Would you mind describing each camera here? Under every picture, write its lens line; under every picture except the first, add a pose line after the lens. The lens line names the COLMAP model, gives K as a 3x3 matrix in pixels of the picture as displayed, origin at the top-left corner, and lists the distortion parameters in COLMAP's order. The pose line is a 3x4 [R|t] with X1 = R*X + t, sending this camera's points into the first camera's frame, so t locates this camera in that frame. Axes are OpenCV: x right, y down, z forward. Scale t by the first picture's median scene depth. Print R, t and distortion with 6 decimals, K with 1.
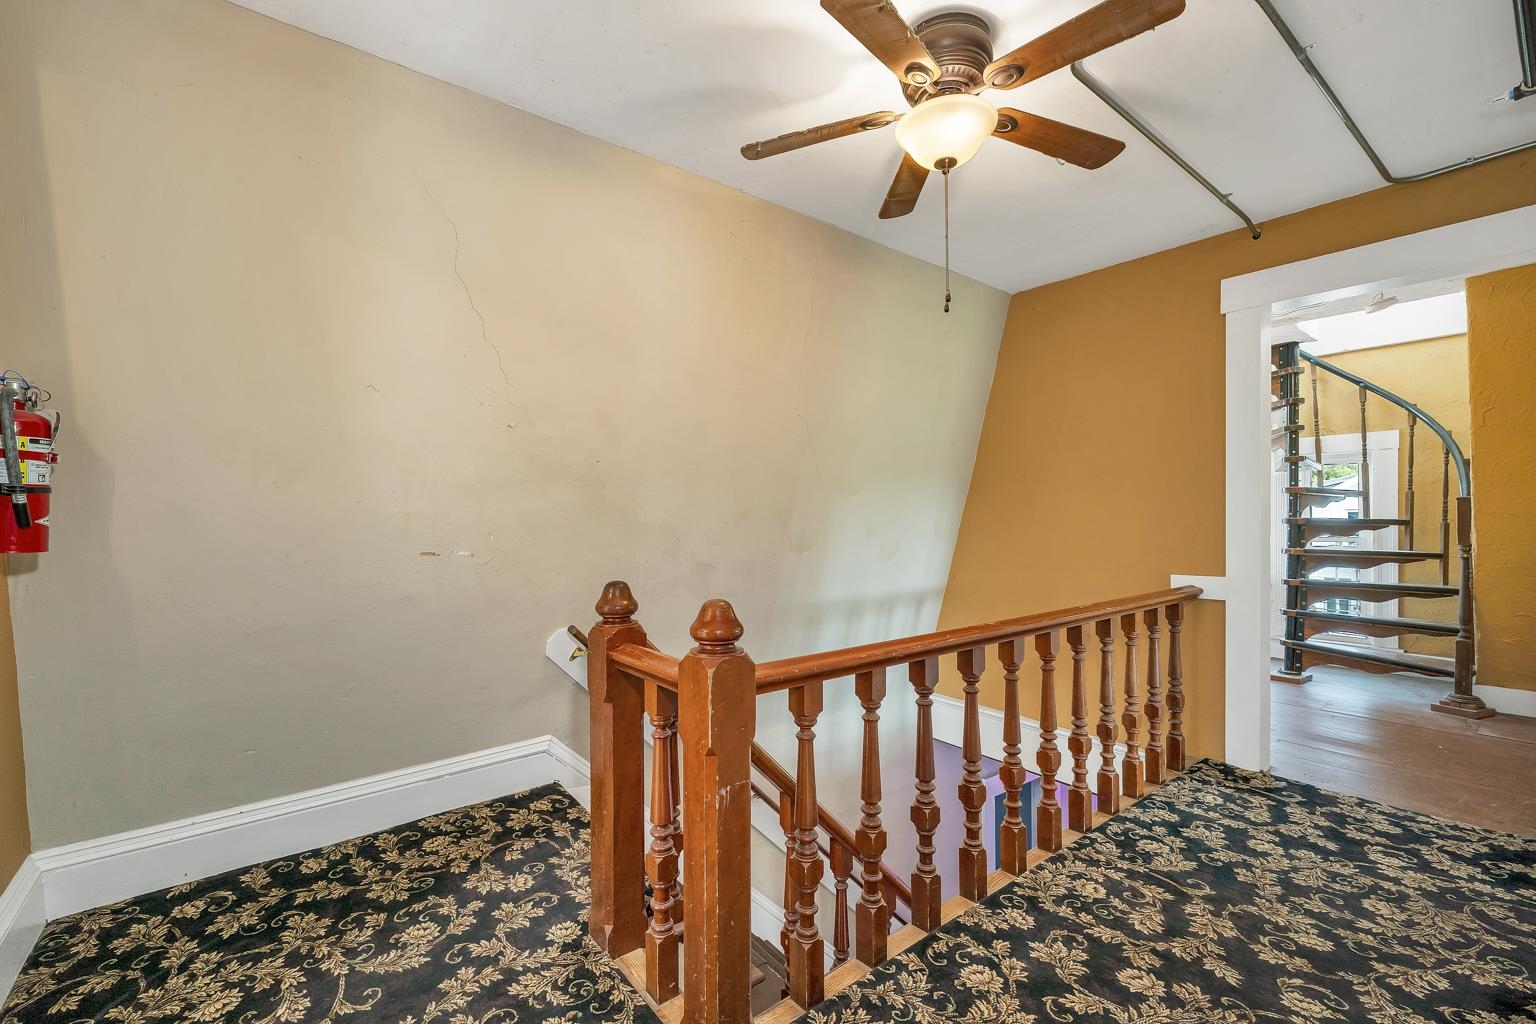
lens RADIAL K [[644.3, 0, 763.5], [0, 644.3, 513.3], [0, 0, 1]] dist [0.016264, 0.000652]
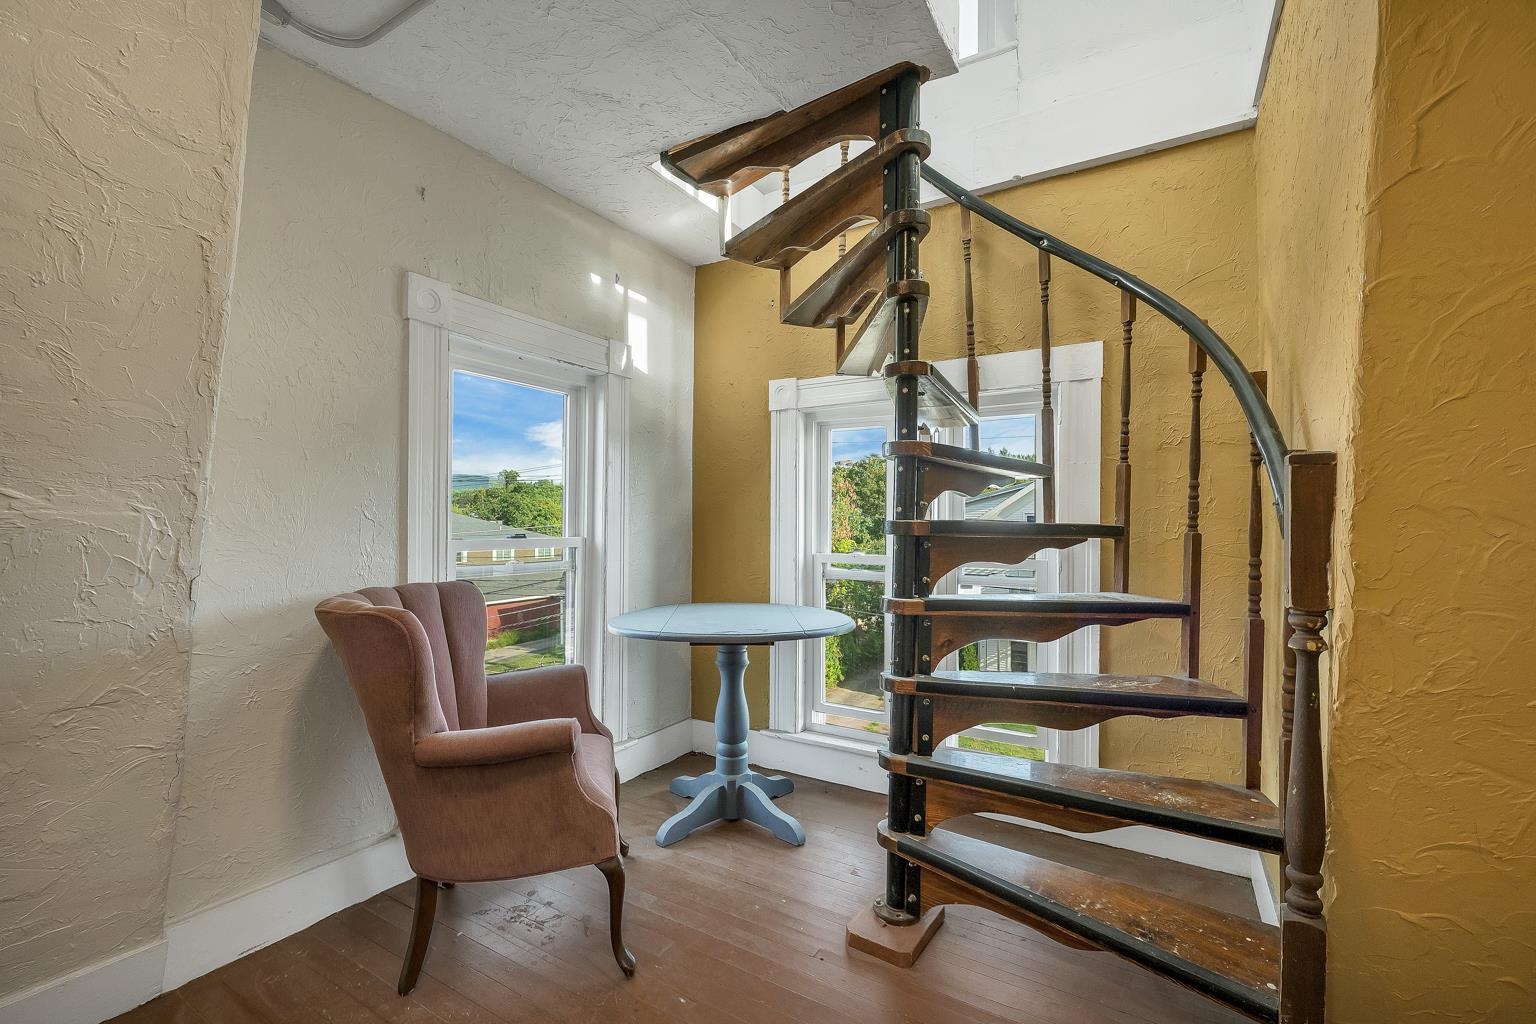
lens RADIAL K [[644.3, 0, 774.0], [0, 644.3, 519.0], [0, 0, 1]] dist [0.016264, 0.000652]
pose [[0.941286, 0.005912, 0.337557, 0.590112], [-0.005373, 0.999982, -0.002531, 0.007235], [-0.337566, 0.000569, 0.941302, 0.641134]]
